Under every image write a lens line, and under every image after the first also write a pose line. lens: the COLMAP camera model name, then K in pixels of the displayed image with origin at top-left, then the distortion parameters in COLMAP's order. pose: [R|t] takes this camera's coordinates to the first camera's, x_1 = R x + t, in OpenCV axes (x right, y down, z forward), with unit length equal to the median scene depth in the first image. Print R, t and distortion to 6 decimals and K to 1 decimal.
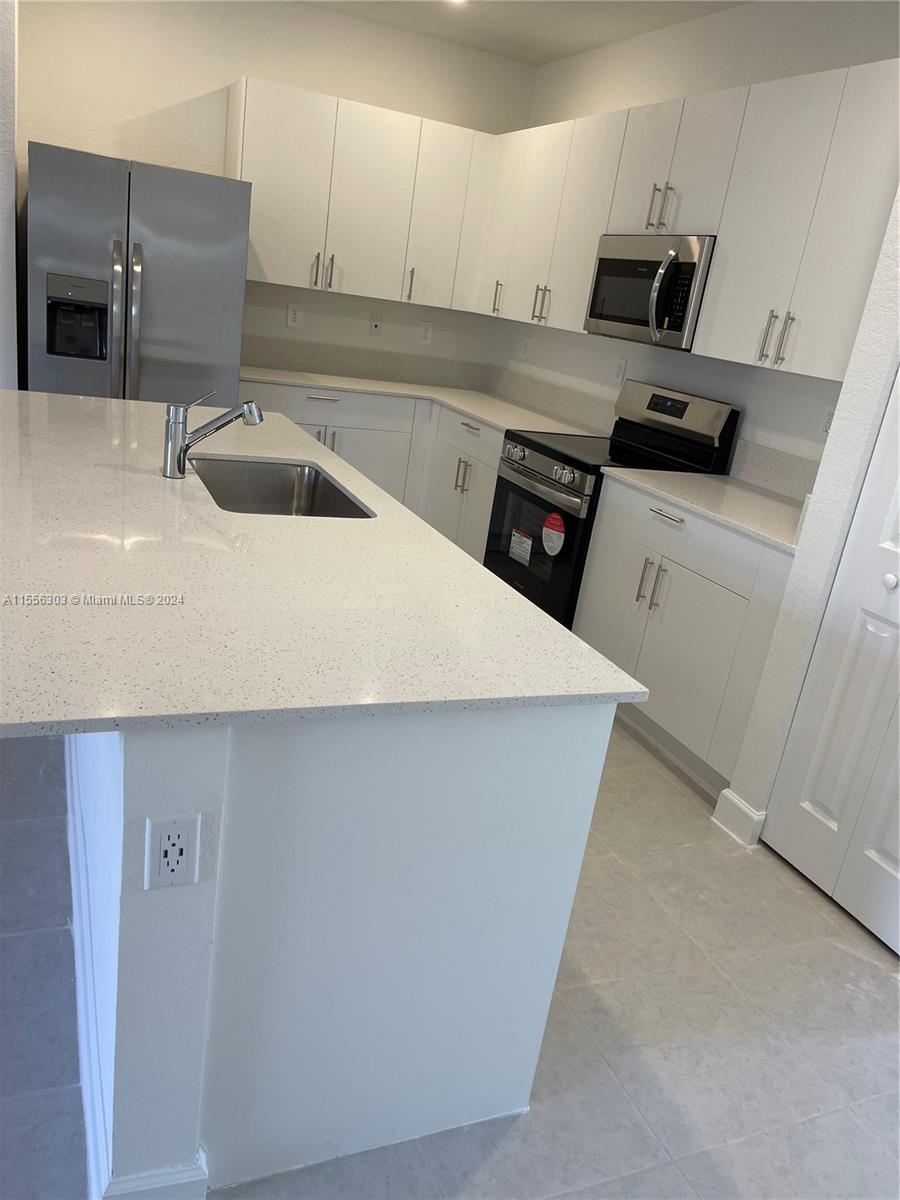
lens RADIAL K [[922.7, 0, 446.6], [0, 922.7, 600.6], [0, 0, 1]] dist [0.044270, -0.001722]
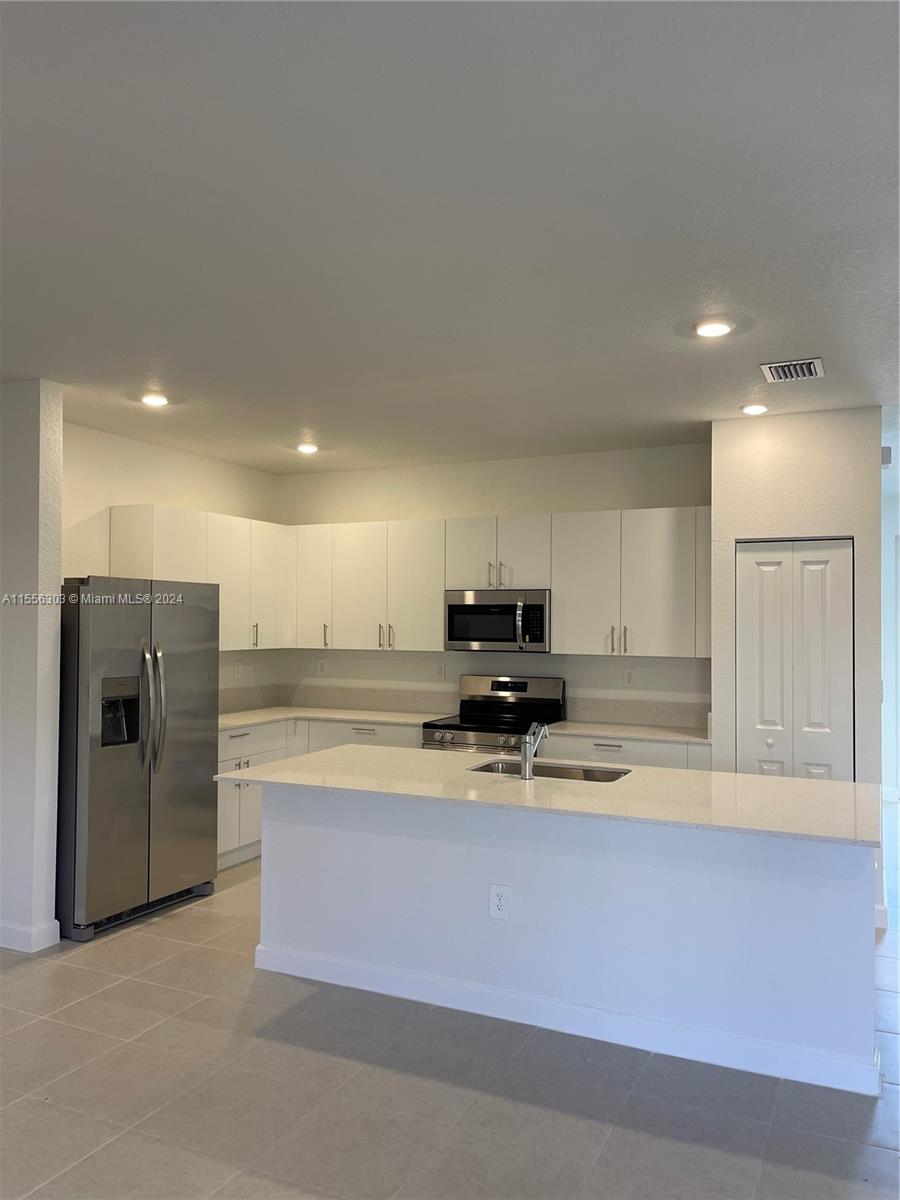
lens RADIAL K [[922.7, 0, 451.4], [0, 922.7, 604.1], [0, 0, 1]] dist [0.044270, -0.001722]
pose [[0.720633, -0.121731, 0.682546, -0.884555], [0.308286, 0.938049, -0.158190, -0.122716], [-0.621005, 0.324417, 0.713517, -0.106136]]
